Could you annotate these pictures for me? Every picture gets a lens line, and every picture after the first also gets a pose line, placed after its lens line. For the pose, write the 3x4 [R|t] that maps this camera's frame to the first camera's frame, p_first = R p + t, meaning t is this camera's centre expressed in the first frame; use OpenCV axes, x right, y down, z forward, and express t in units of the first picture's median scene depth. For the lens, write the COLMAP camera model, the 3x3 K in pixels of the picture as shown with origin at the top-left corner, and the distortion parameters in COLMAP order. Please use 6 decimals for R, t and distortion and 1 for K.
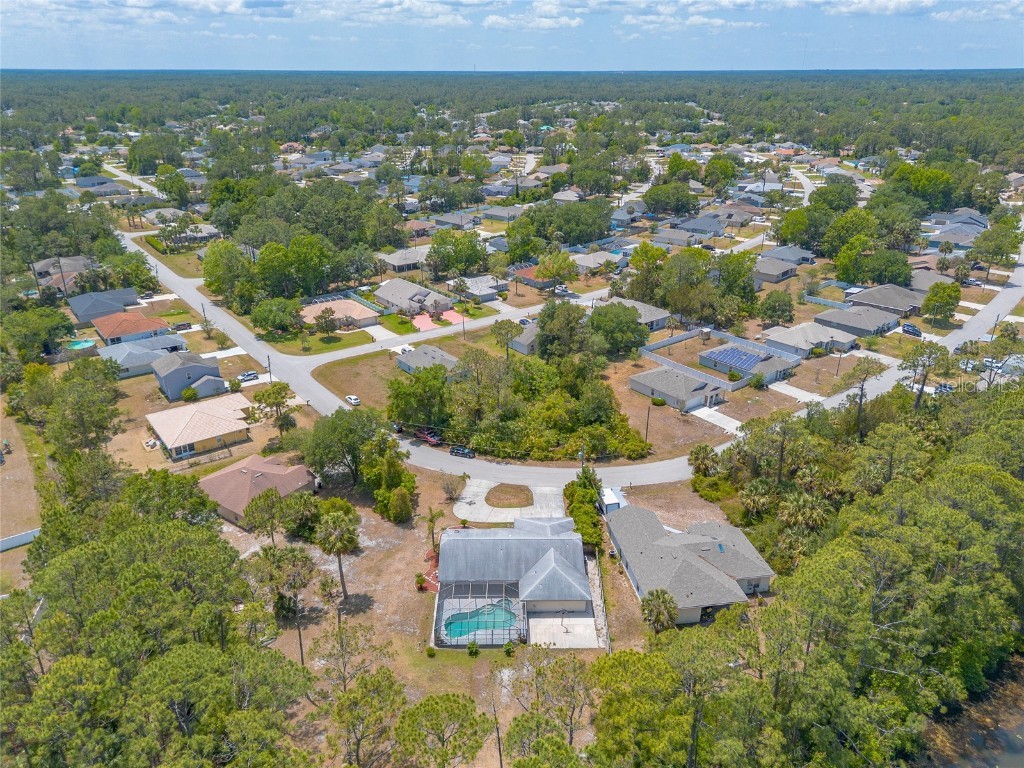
lens RADIAL K [[725.9, 0, 516.2], [0, 725.9, 407.7], [0, 0, 1]] dist [0.084516, -0.076135]
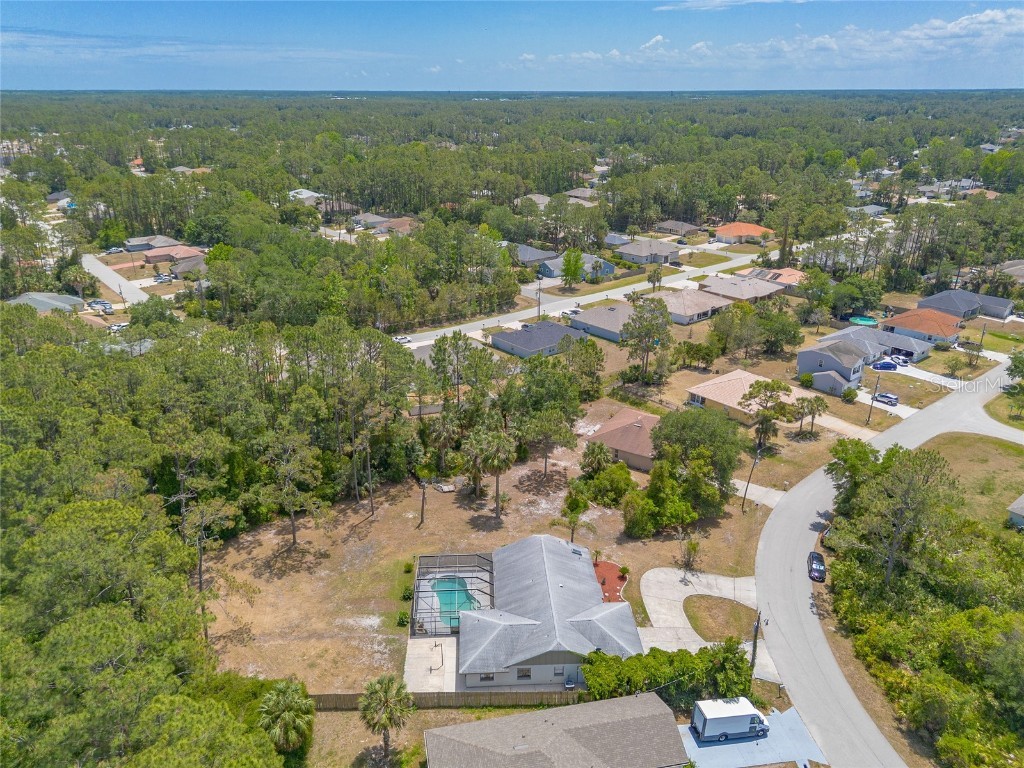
lens RADIAL K [[728.1, 0, 512.0], [0, 728.1, 384.0], [0, 0, 1]] dist [0.073847, -0.051615]
pose [[0.037855, 0.370297, -0.928142, 0.345297], [-0.421235, 0.848166, 0.321209, -0.128165], [0.906161, 0.378807, 0.188089, 0.387430]]
